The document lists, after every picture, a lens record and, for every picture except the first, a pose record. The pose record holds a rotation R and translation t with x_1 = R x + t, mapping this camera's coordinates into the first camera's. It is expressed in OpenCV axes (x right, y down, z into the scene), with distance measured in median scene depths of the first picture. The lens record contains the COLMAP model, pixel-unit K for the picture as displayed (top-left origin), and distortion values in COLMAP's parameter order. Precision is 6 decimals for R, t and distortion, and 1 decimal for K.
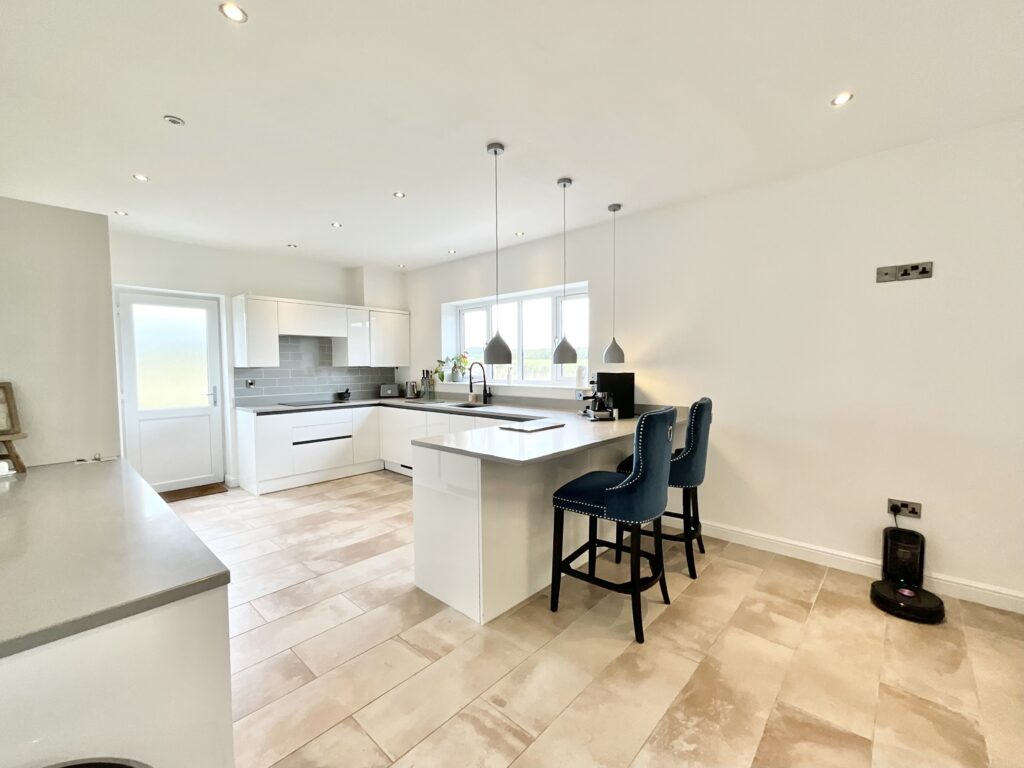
lens RADIAL K [[429.5, 0, 495.2], [0, 429.5, 393.3], [0, 0, 1]] dist [-0.001837, 0.000410]
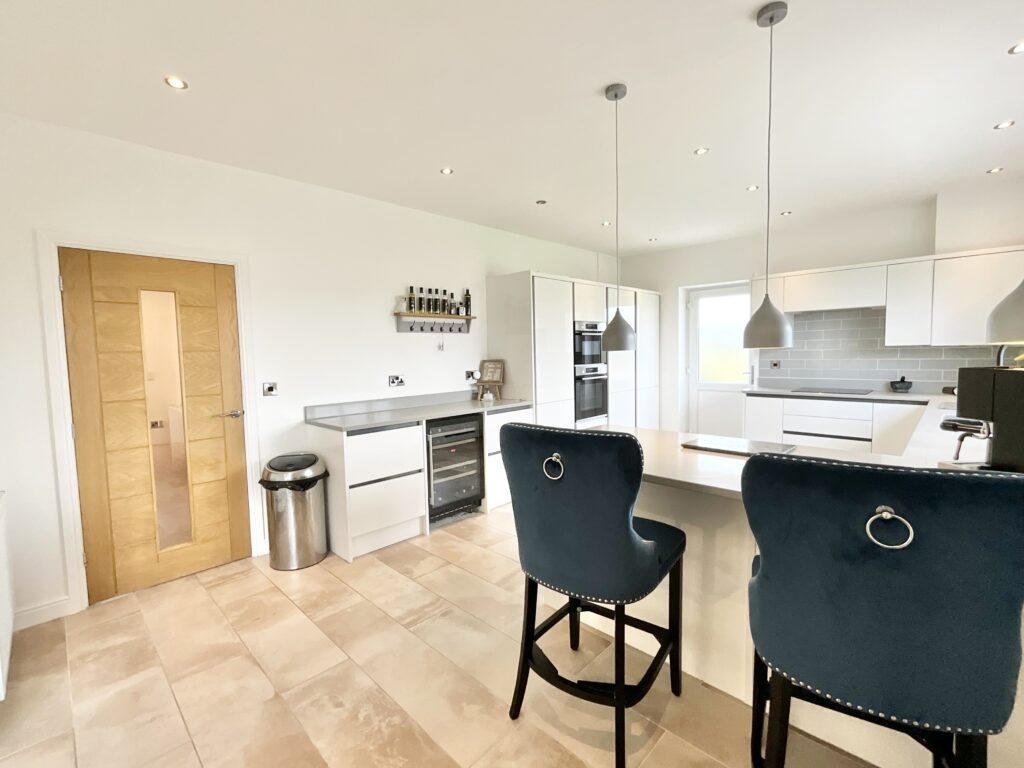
lens RADIAL K [[454.0, 0, 515.9], [0, 454.0, 380.2], [0, 0, 1]] dist [-0.002356, -0.000300]
pose [[-0.005914, 0.070577, -0.997489, 0.659211], [-0.044506, 0.996499, 0.070771, -0.047062], [0.998992, 0.044813, -0.002752, 0.584696]]
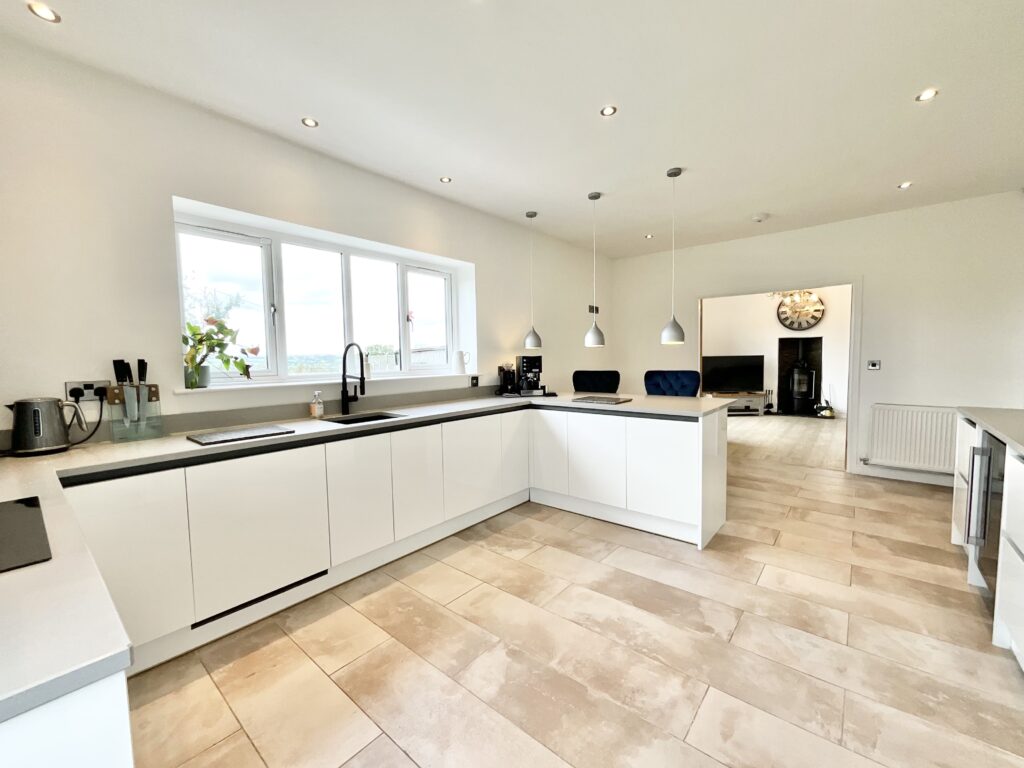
lens RADIAL K [[429.5, 0, 513.6], [0, 429.5, 388.8], [0, 0, 1]] dist [-0.001837, 0.000410]
pose [[-0.080347, -0.061843, 0.994847, -0.890933], [0.086132, 0.993909, 0.068741, -0.043830], [-0.993039, 0.091212, -0.074531, 1.140910]]
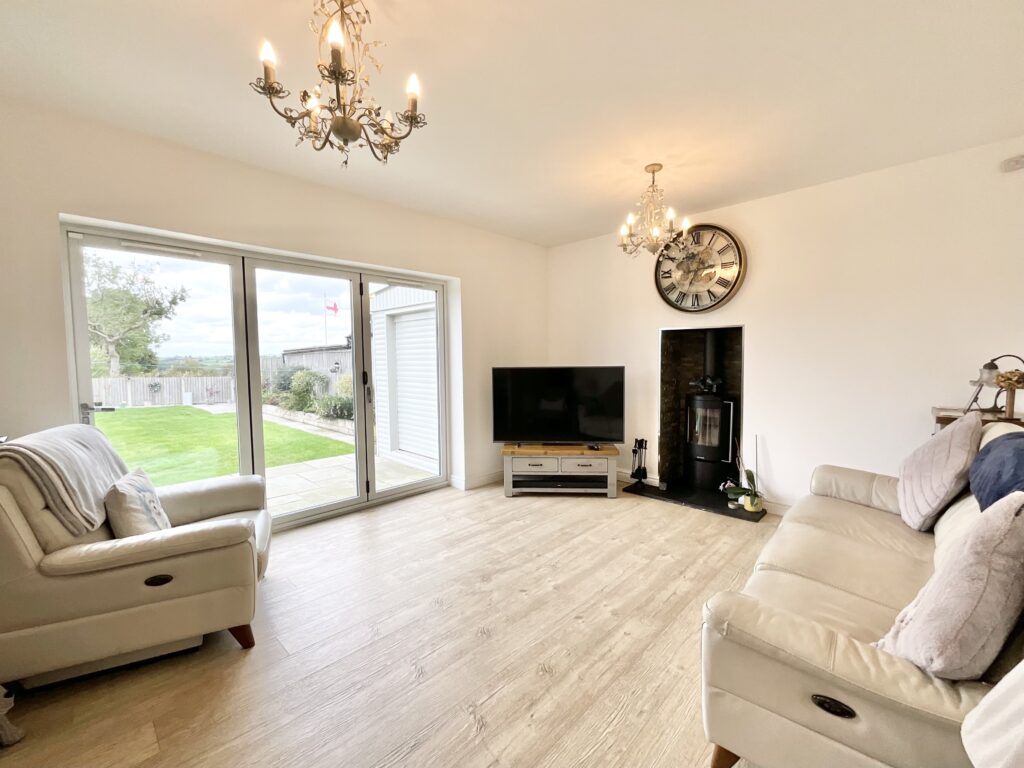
lens RADIAL K [[429.5, 0, 514.7], [0, 429.5, 385.7], [0, 0, 1]] dist [-0.001837, 0.000410]
pose [[0.007867, -0.056421, 0.998376, 0.297216], [0.077363, 0.995449, 0.055645, 0.022876], [-0.996972, 0.076799, 0.012196, -0.201942]]
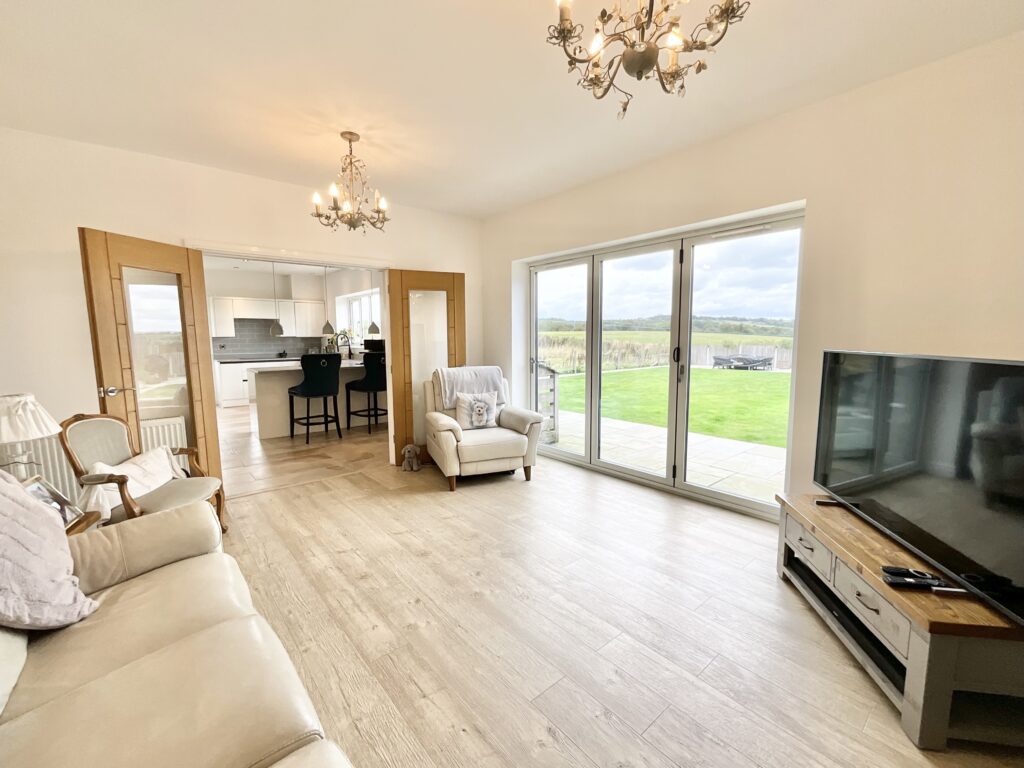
lens RADIAL K [[429.5, 0, 507.1], [0, 429.5, 383.8], [0, 0, 1]] dist [-0.001837, 0.000410]
pose [[0.993793, 0.011072, -0.110691, 1.079407], [-0.006169, 0.998989, 0.044541, 0.059803], [0.111072, -0.043582, 0.992856, -0.833304]]
